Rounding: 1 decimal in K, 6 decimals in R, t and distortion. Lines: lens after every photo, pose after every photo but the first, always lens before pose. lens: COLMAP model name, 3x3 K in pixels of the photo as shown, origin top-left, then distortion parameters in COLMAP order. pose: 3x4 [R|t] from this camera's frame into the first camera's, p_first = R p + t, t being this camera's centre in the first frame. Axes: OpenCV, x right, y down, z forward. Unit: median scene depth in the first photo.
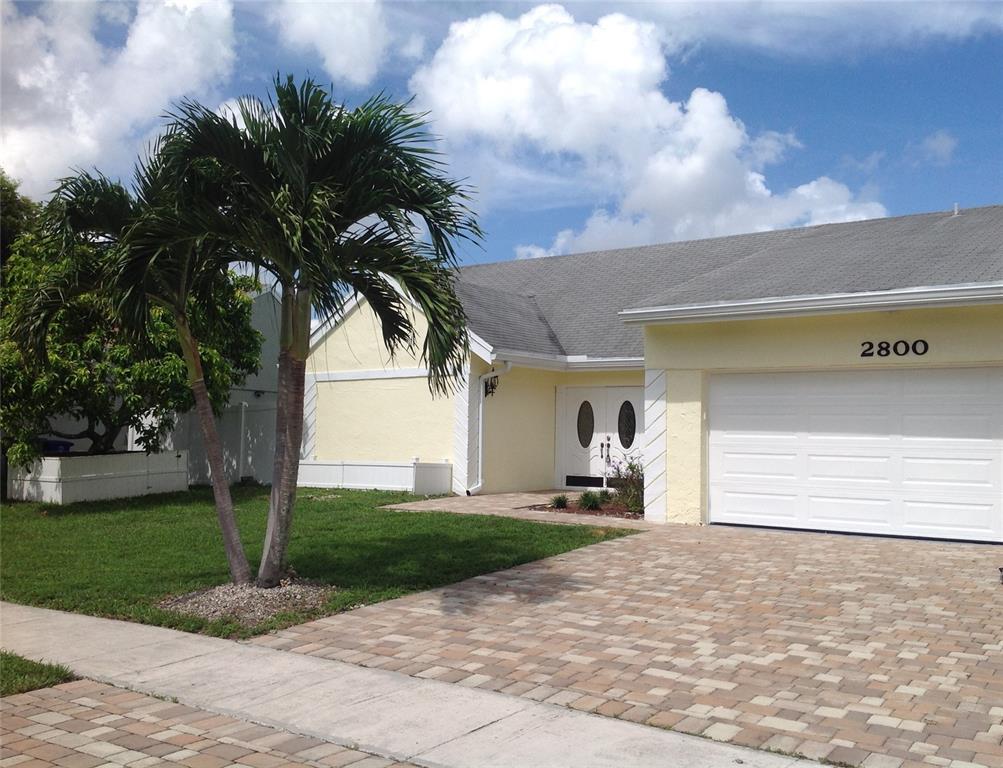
lens RADIAL K [[988.2, 0, 502.1], [0, 988.2, 383.6], [0, 0, 1]] dist [0.143573, 0.000000]
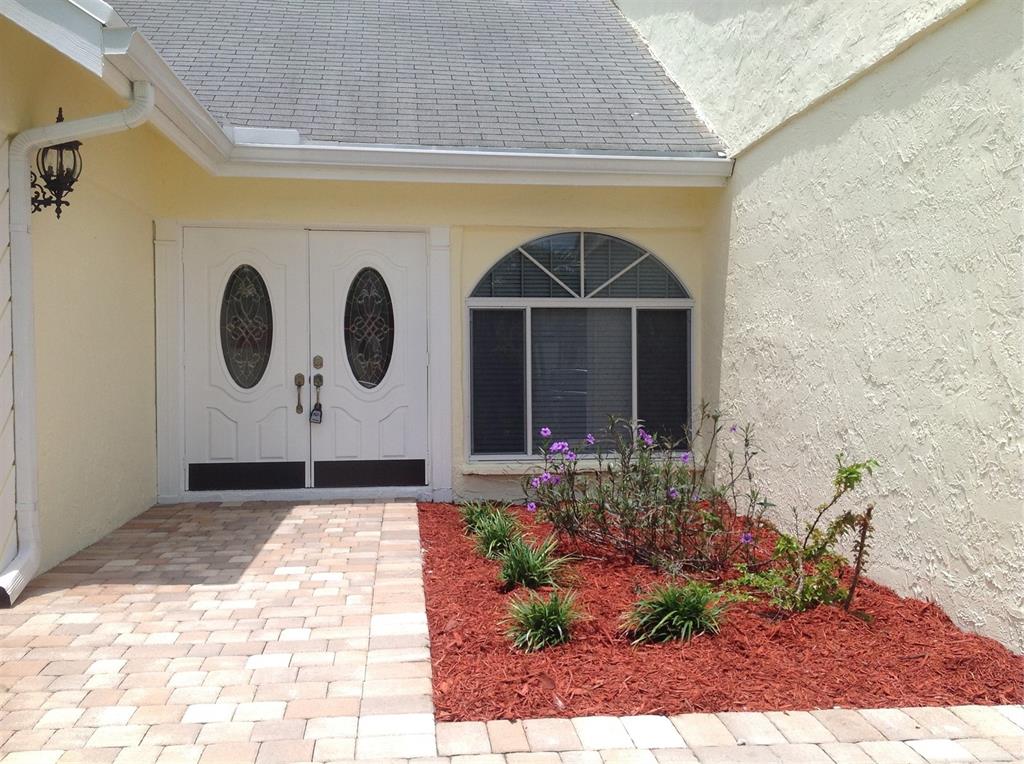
lens RADIAL K [[963.4, 0, 517.6], [0, 963.4, 382.9], [0, 0, 1]] dist [0.095233, 0.000000]
pose [[0.738537, -0.033576, 0.673377, -0.115954], [-0.026211, 0.996574, 0.078439, 0.039340], [-0.673703, -0.075580, 0.735127, 0.832485]]
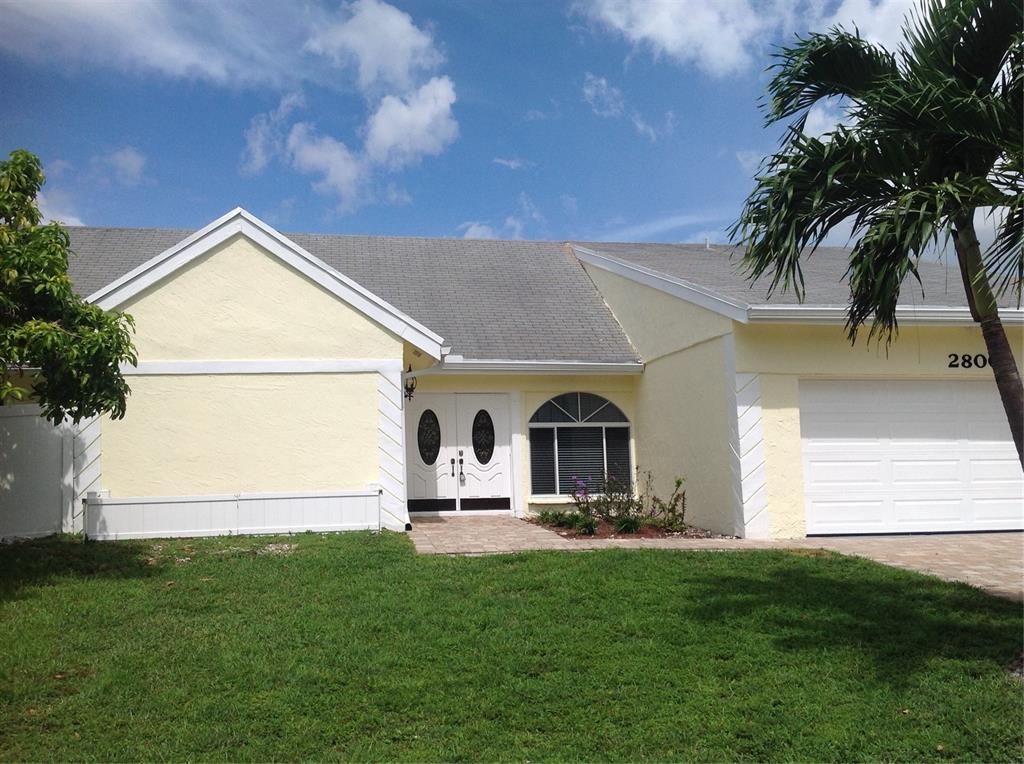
lens RADIAL K [[963.4, 0, 503.5], [0, 963.4, 378.1], [0, 0, 1]] dist [0.095233, 0.000000]
pose [[0.707117, 0.035755, 0.706192, -0.578383], [-0.016350, 0.999280, -0.034223, 0.022828], [-0.706908, 0.012653, 0.707193, 0.475702]]
